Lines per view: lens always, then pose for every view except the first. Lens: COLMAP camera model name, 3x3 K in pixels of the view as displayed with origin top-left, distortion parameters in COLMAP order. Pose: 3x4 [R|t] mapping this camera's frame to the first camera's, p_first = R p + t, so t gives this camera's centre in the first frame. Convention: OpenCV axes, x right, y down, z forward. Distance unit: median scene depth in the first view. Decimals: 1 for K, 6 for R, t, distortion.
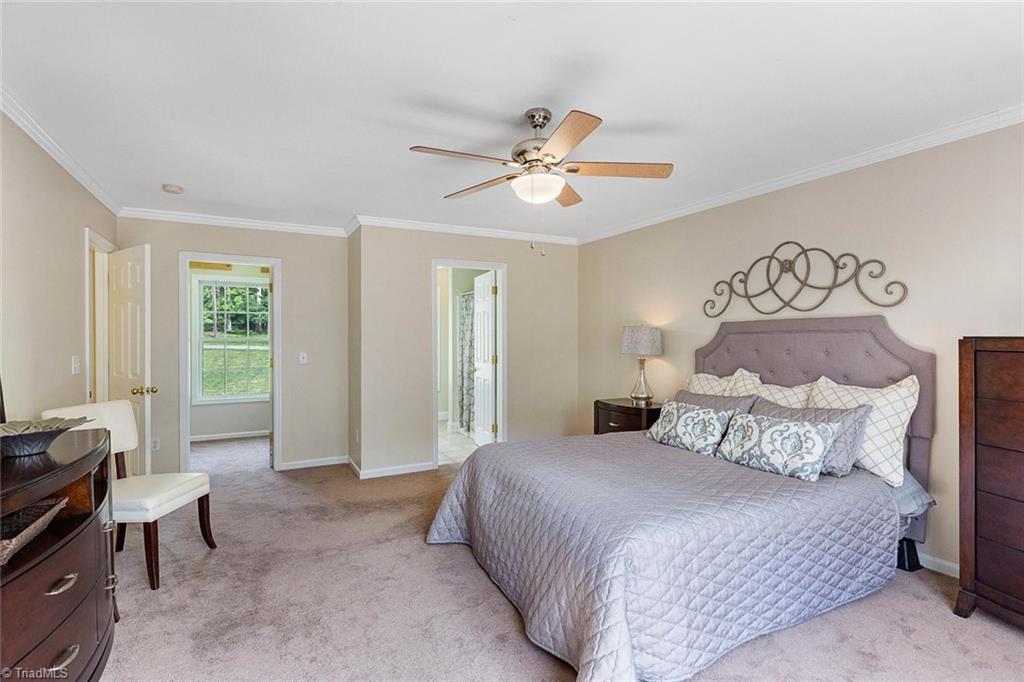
lens RADIAL K [[488.3, 0, 513.6], [0, 488.3, 339.3], [0, 0, 1]] dist [0.002064, -0.000061]
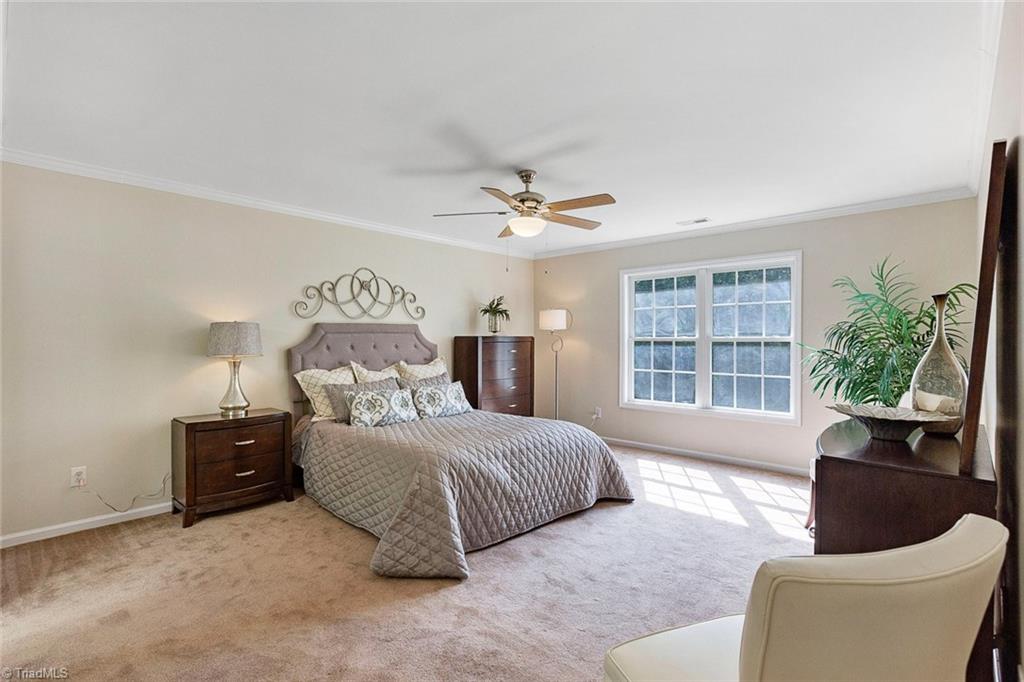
lens RADIAL K [[468.1, 0, 515.3], [0, 468.1, 342.5], [0, 0, 1]] dist [-0.000625, -0.000279]
pose [[-0.316161, -0.005233, 0.948691, -0.833413], [0.006955, 0.999945, 0.007834, 0.005840], [-0.948680, 0.009075, -0.316107, 1.008510]]
